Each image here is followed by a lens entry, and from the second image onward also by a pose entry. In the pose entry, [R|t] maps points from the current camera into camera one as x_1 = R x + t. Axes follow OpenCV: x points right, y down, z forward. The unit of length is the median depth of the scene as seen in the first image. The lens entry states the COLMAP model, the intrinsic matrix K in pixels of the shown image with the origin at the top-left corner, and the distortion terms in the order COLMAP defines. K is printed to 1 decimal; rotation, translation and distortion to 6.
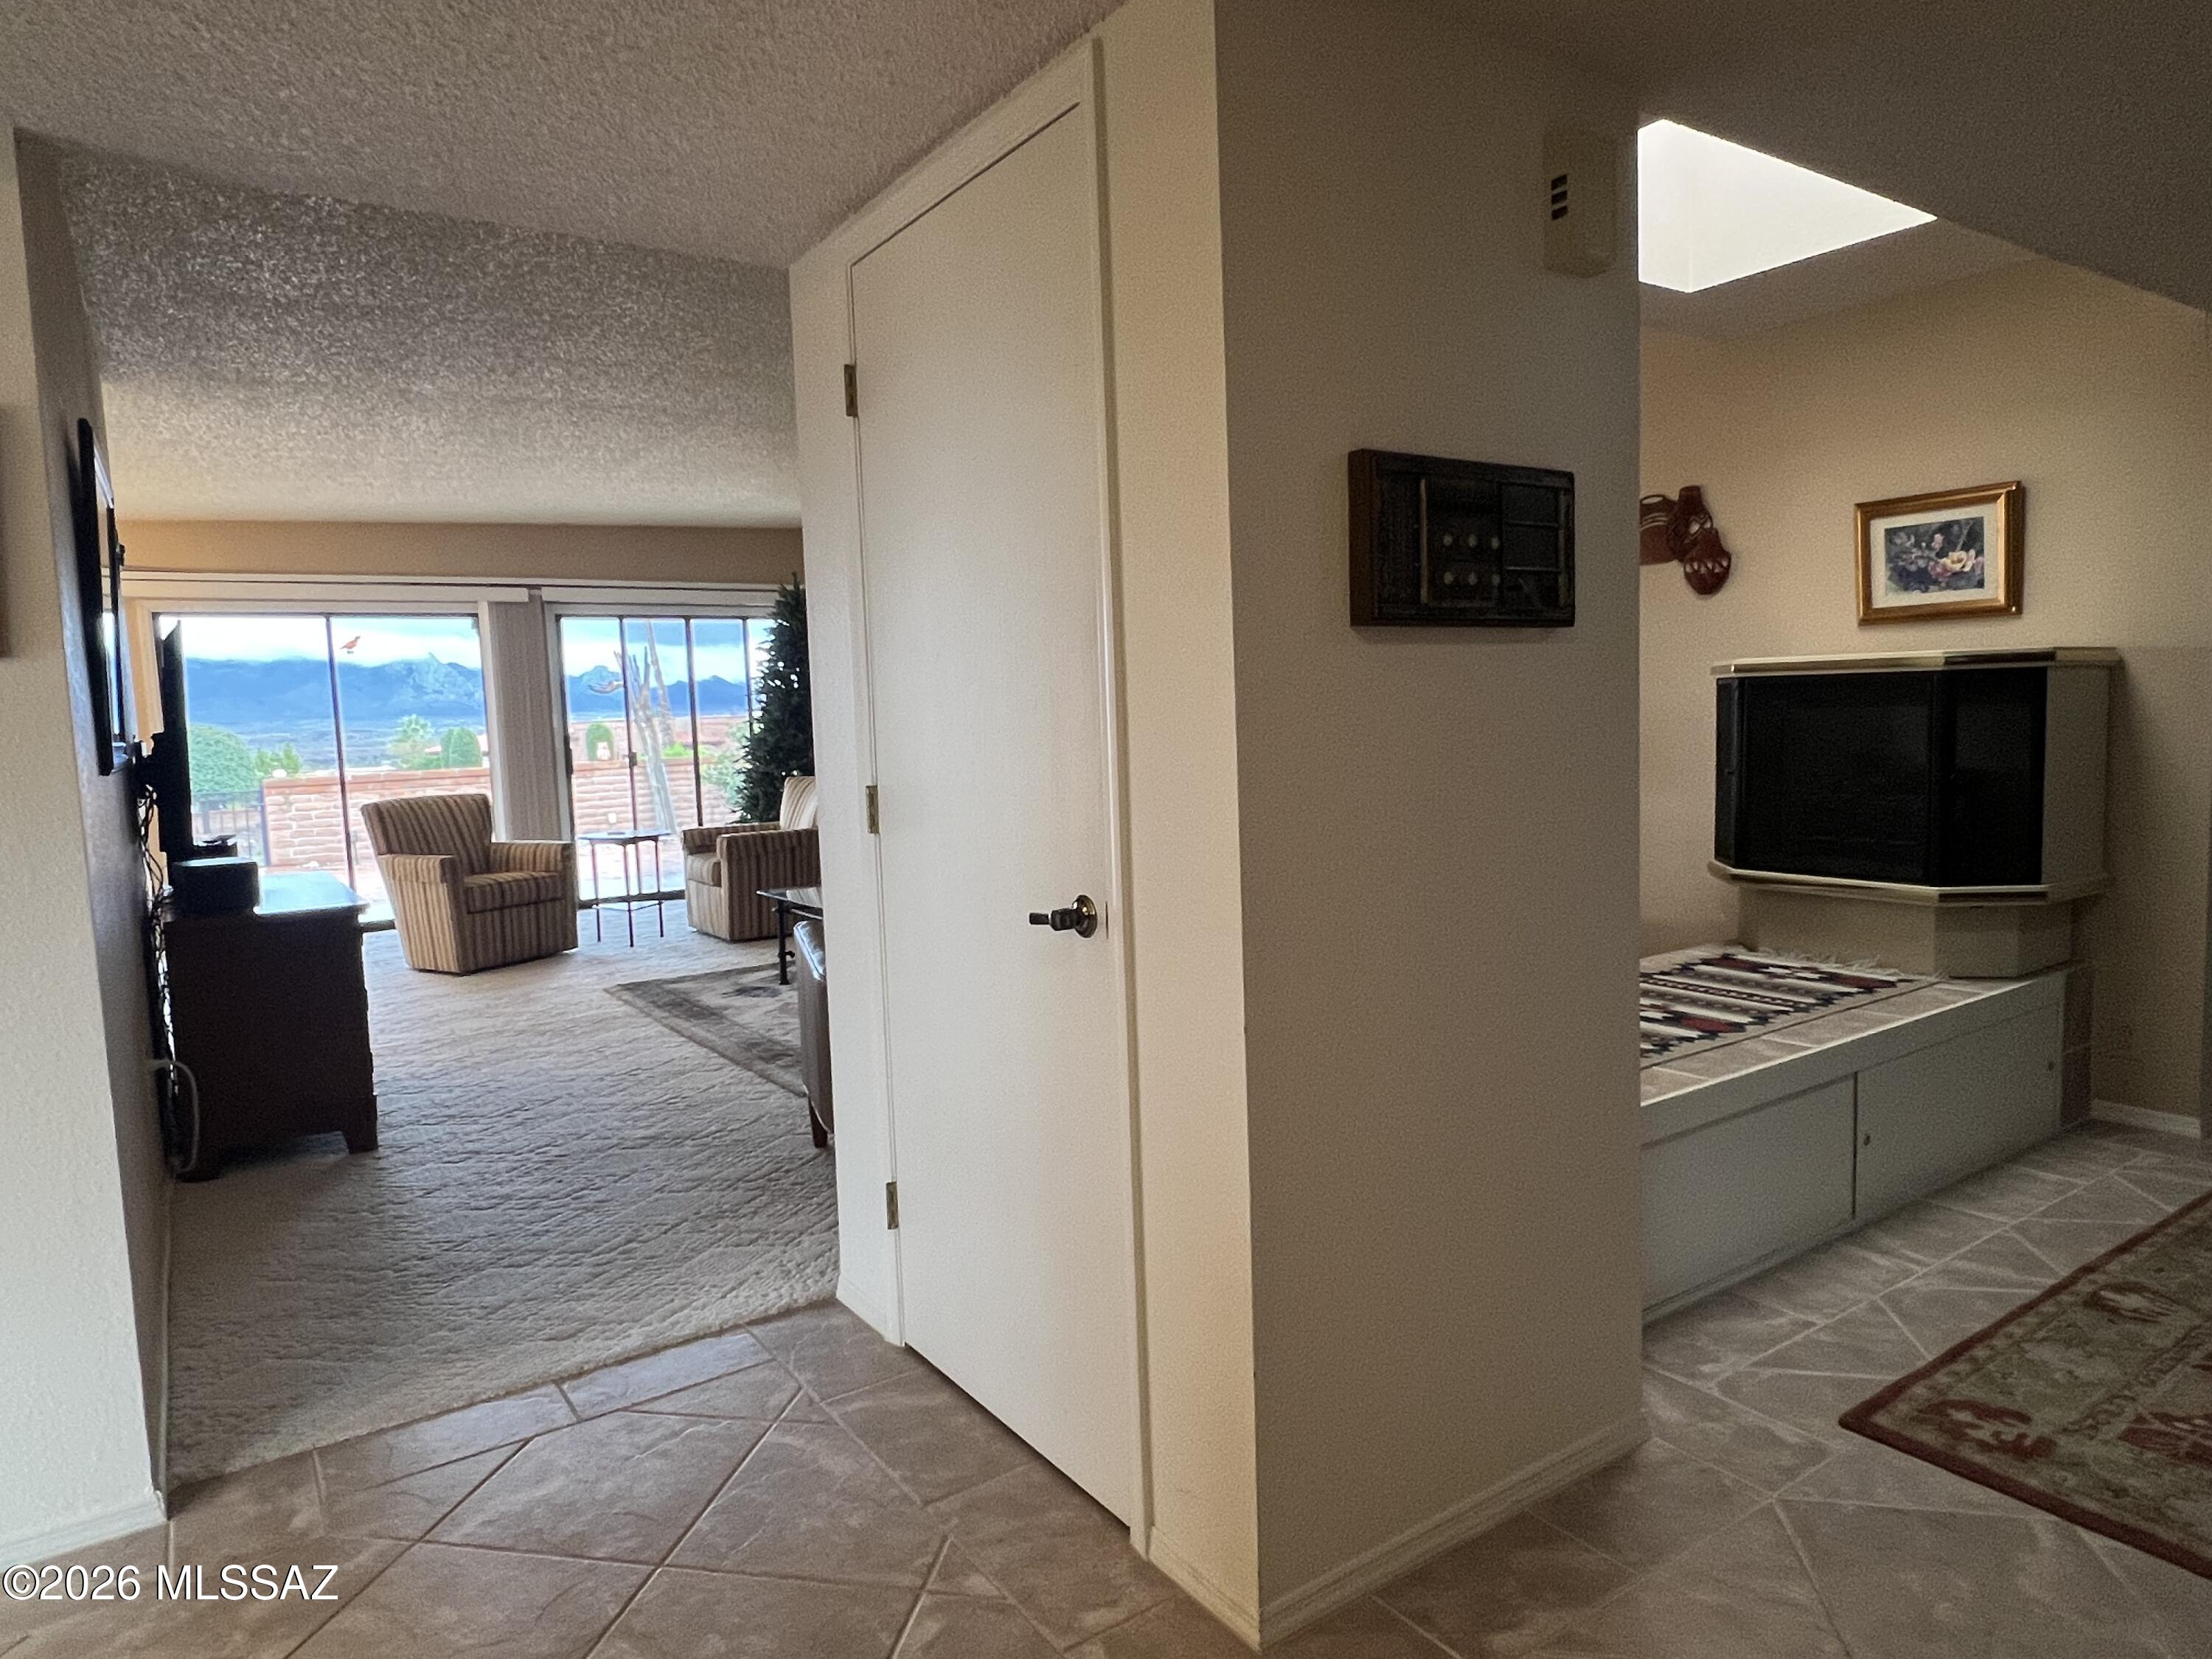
lens RADIAL K [[1364.8, 0, 1095.3], [0, 1364.8, 837.4], [0, 0, 1]] dist [-0.002130, -0.003107]
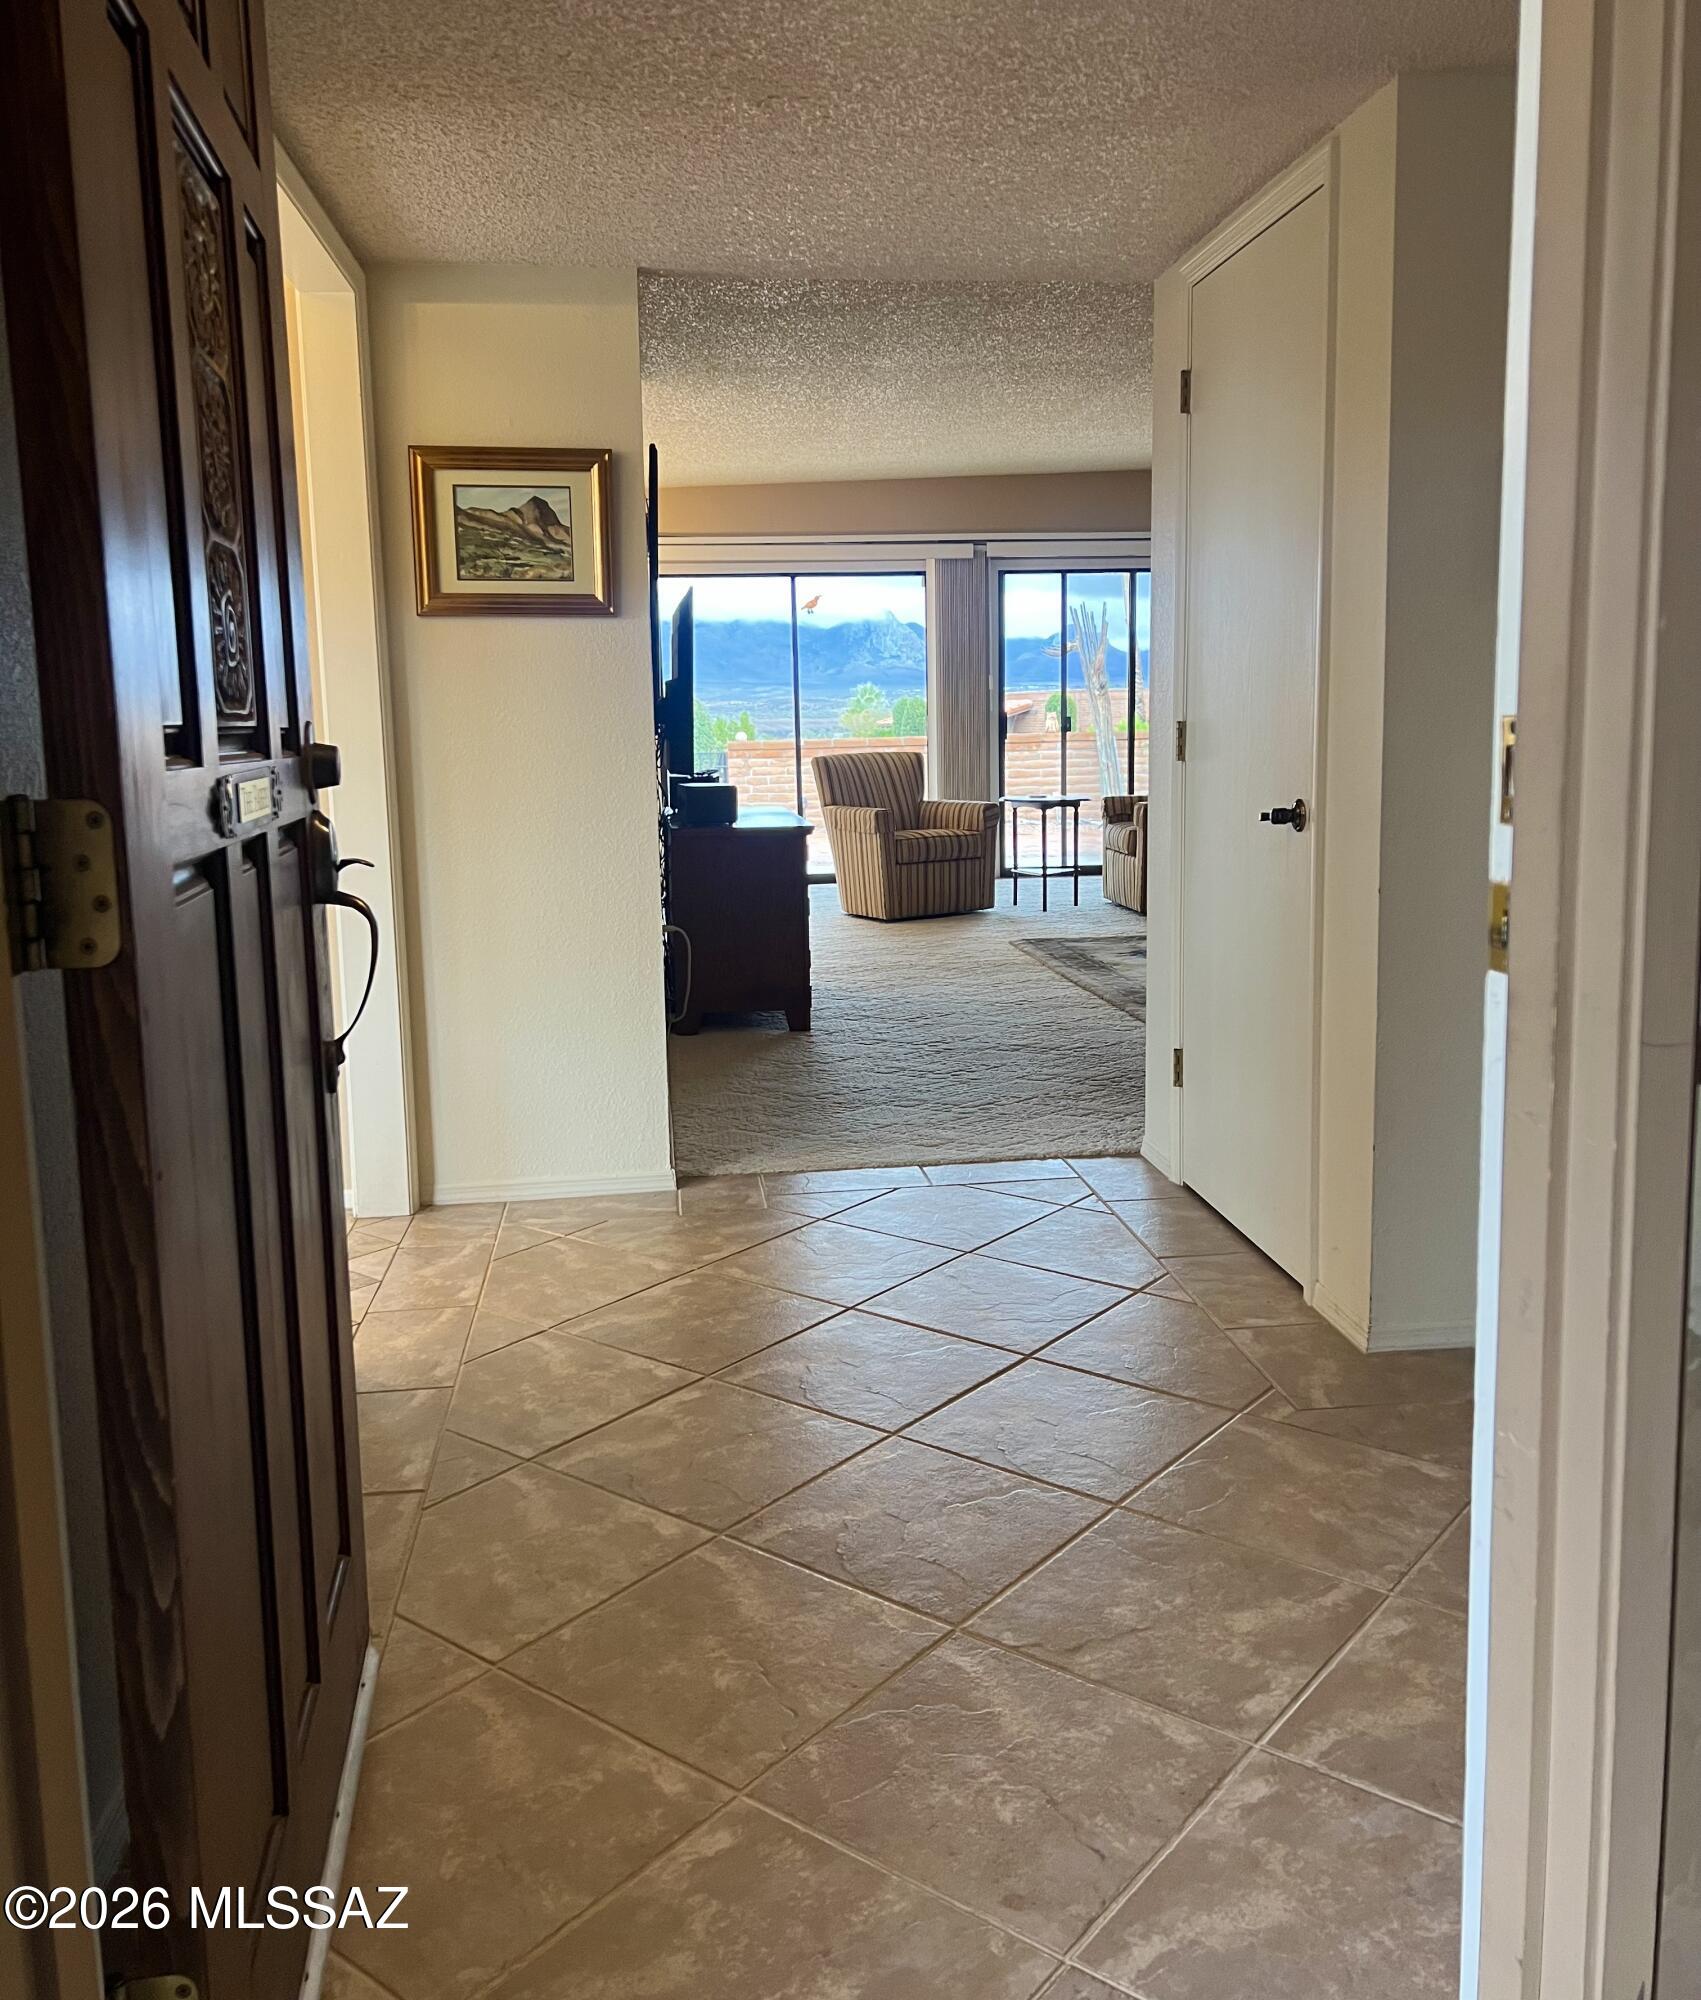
lens RADIAL K [[1702.9, 0, 851.5], [0, 1702.9, 943.2], [0, 0, 1]] dist [0.189847, -0.398771]
pose [[0.890657, 0.080310, -0.447527, 0.132723], [-0.054109, 0.996004, 0.071050, 0.031914], [0.451445, -0.039066, 0.891443, -0.246386]]
